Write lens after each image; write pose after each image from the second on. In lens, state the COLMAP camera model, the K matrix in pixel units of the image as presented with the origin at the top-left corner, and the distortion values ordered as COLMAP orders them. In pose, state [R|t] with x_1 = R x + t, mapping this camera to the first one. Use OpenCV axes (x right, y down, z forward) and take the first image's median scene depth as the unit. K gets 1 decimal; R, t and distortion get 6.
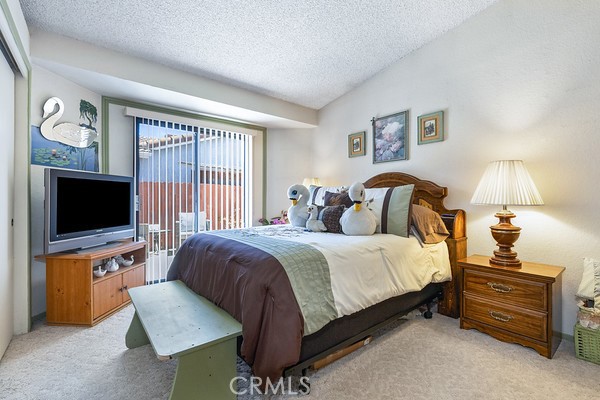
lens RADIAL K [[275.0, 0, 301.5], [0, 275.0, 200.0], [0, 0, 1]] dist [-0.000108, 0.000387]
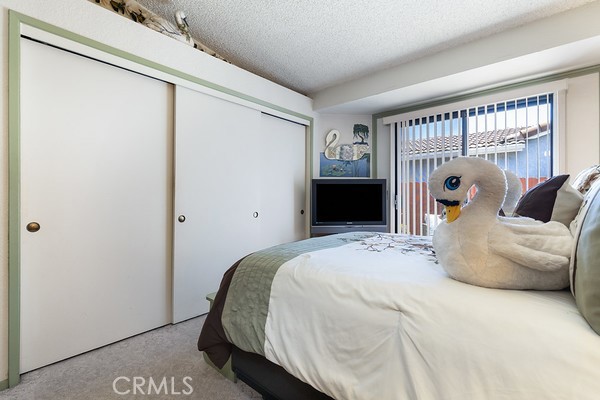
lens RADIAL K [[275.0, 0, 301.4], [0, 275.0, 198.5], [0, 0, 1]] dist [-0.000108, 0.000387]
pose [[0.149043, -0.005657, -0.988815, 0.474233], [-0.003700, 0.999973, -0.006279, 0.004846], [0.988824, 0.004594, 0.149018, 0.534625]]
